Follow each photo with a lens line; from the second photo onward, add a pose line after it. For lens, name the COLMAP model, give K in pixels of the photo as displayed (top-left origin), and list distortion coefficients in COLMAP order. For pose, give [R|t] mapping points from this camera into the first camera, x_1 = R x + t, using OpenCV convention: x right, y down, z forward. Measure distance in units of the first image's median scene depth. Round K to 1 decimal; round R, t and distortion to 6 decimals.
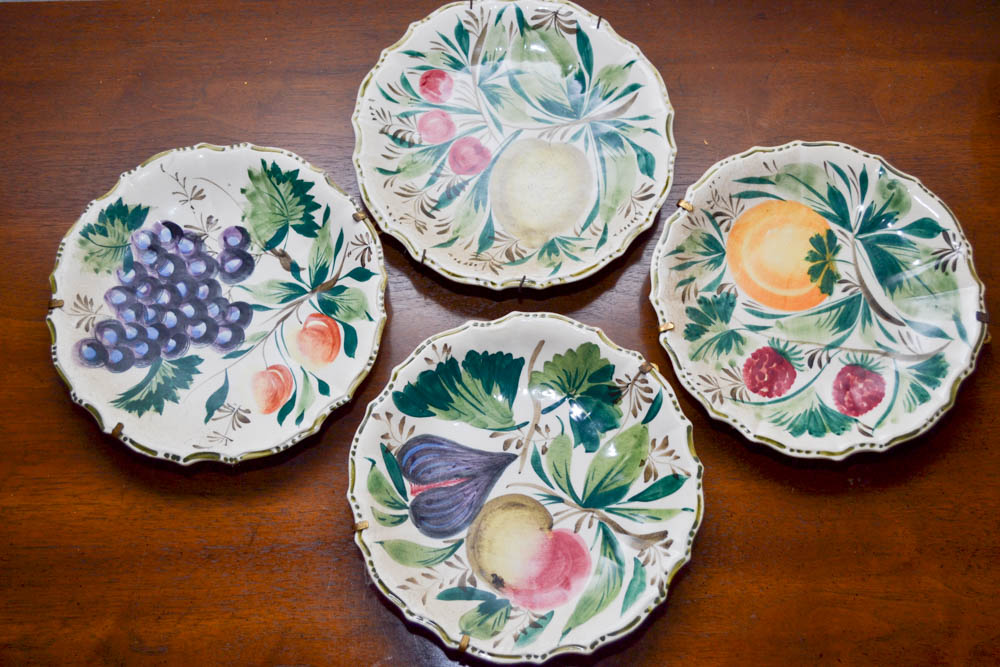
lens RADIAL K [[1304.4, 0, 497.6], [0, 1304.4, 328.5], [0, 0, 1]] dist [-0.041322, 0.000000]
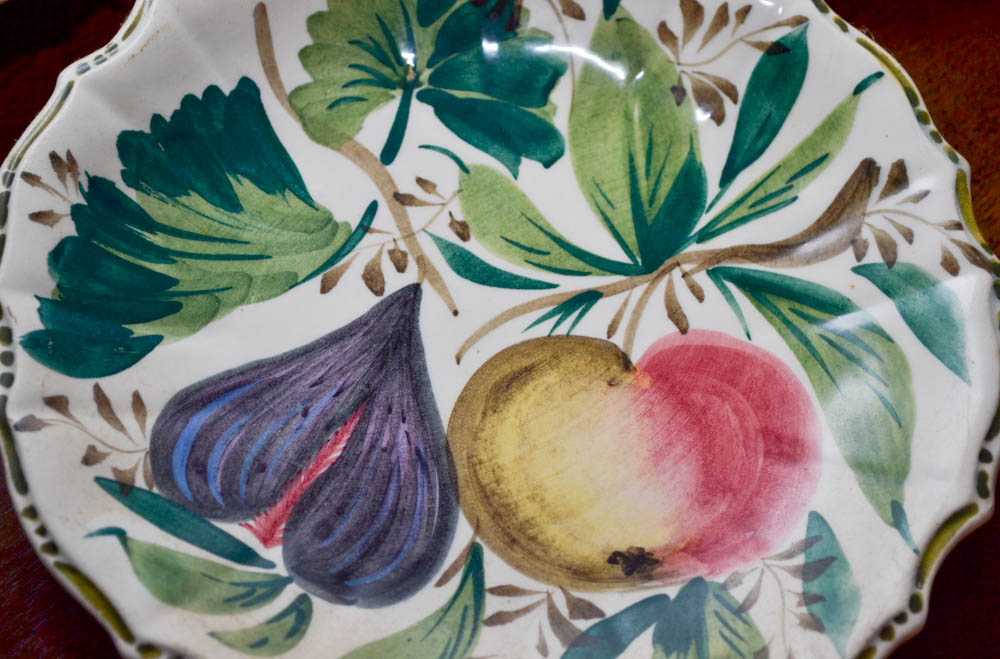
lens RADIAL K [[1866.8, 0, 498.0], [0, 1866.8, 327.8], [0, 0, 1]] dist [-0.024271, 0.000000]
pose [[0.716899, -0.602963, 0.349989, -0.148481], [0.639810, 0.768418, 0.013281, 0.110647], [-0.276946, 0.214406, 0.936660, 0.508855]]
